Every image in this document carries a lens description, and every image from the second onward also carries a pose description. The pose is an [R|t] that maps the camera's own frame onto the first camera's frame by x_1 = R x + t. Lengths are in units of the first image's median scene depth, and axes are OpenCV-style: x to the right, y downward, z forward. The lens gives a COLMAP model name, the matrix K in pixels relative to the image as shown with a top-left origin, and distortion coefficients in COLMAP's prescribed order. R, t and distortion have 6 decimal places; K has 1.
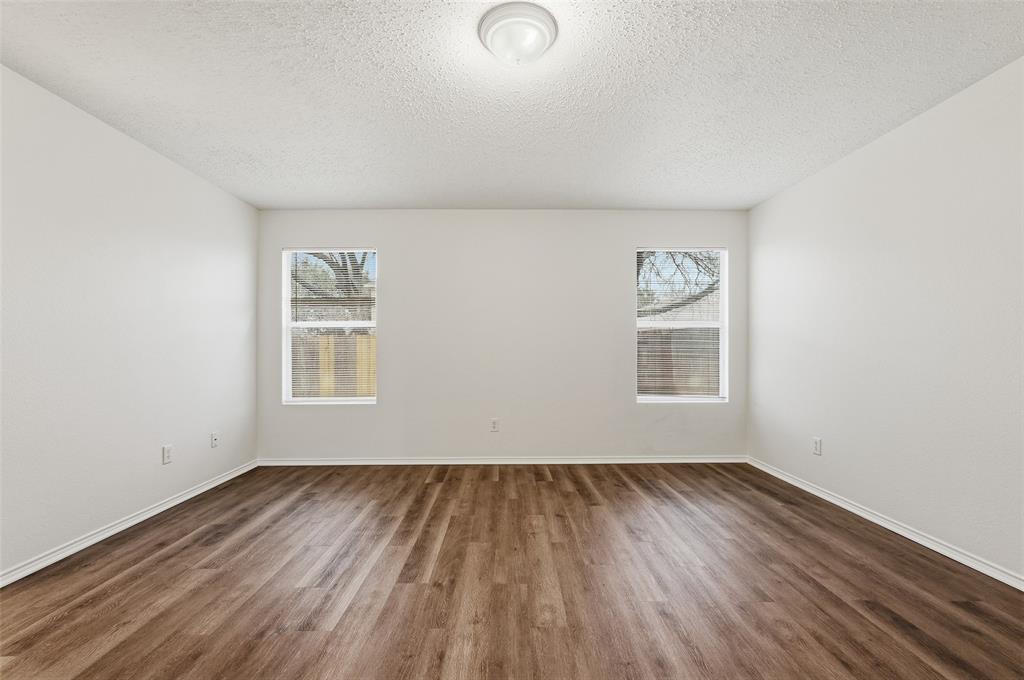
lens RADIAL K [[457.1, 0, 509.0], [0, 457.1, 345.4], [0, 0, 1]] dist [-0.012236, 0.007761]
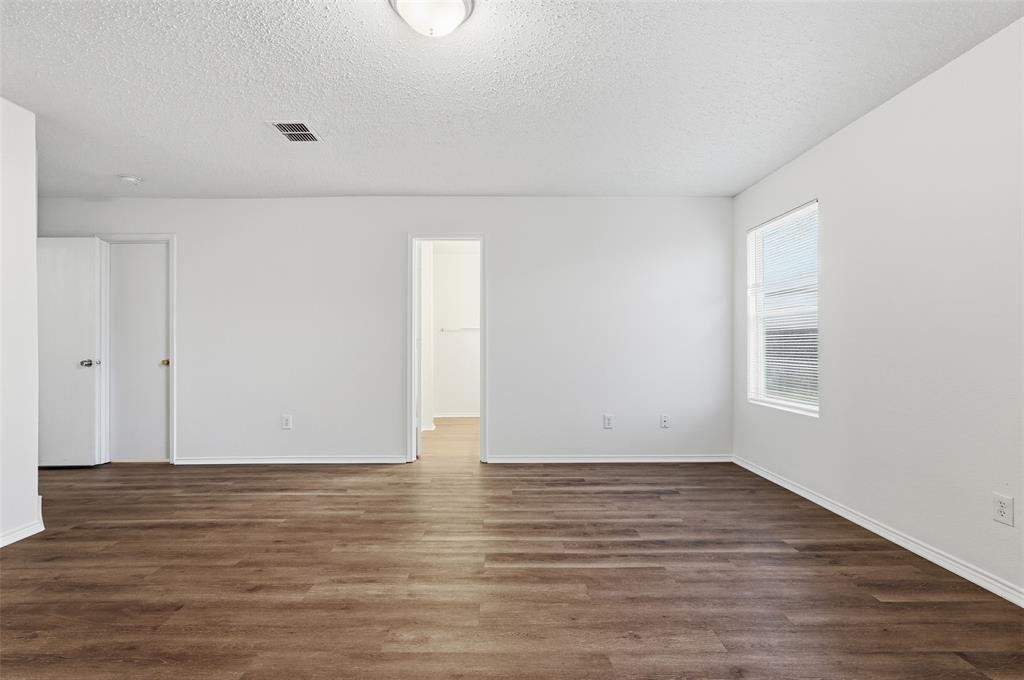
lens RADIAL K [[457.1, 0, 507.8], [0, 457.1, 341.1], [0, 0, 1]] dist [-0.012236, 0.007761]
pose [[0.001856, -0.002208, -0.999996, 0.638036], [0.014072, 0.999899, -0.002181, 0.002128], [0.999899, -0.014068, 0.001887, 0.771828]]
